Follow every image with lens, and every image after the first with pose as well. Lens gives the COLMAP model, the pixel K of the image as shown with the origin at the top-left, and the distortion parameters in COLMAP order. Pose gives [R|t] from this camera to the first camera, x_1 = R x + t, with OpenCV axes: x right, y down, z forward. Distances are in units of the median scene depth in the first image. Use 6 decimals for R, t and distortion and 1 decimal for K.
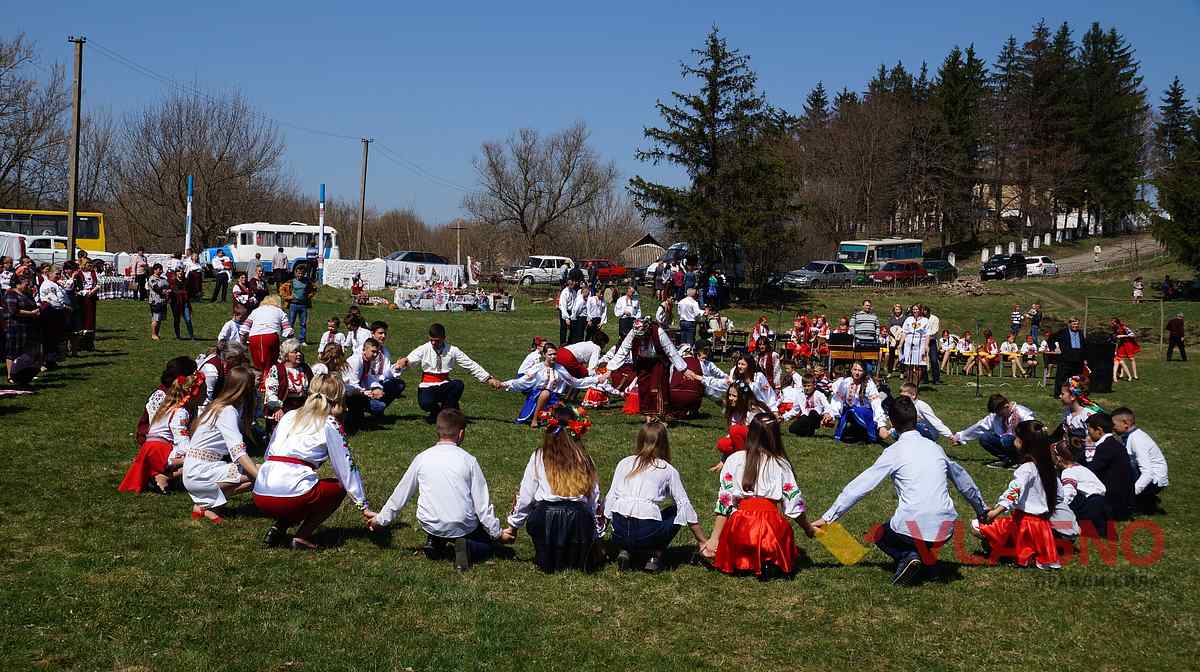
lens RADIAL K [[1386.2, 0, 600.0], [0, 1386.2, 336.0], [0, 0, 1]] dist [0.015883, 0.019513]
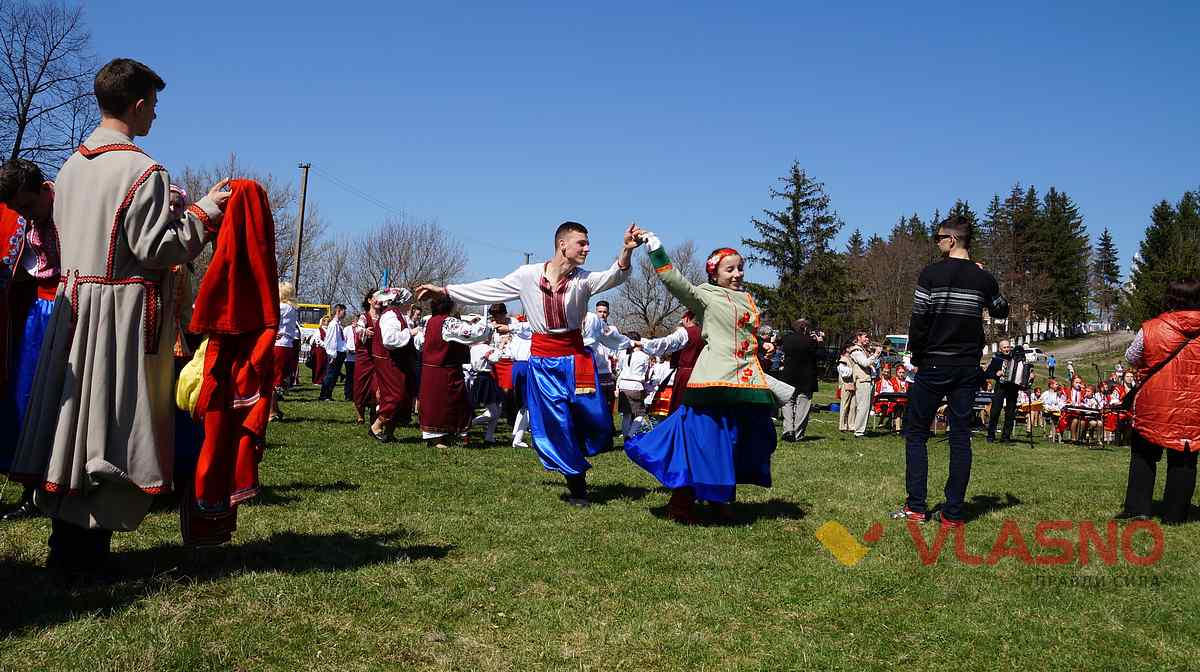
lens RADIAL K [[922.4, 0, 600.0], [0, 922.4, 336.0], [0, 0, 1]] dist [-0.114872, 0.003102]
pose [[0.994720, 0.001345, -0.102619, -0.009682], [-0.010130, 0.996318, -0.085133, 0.010942], [0.102127, 0.085723, 0.991071, 0.142661]]
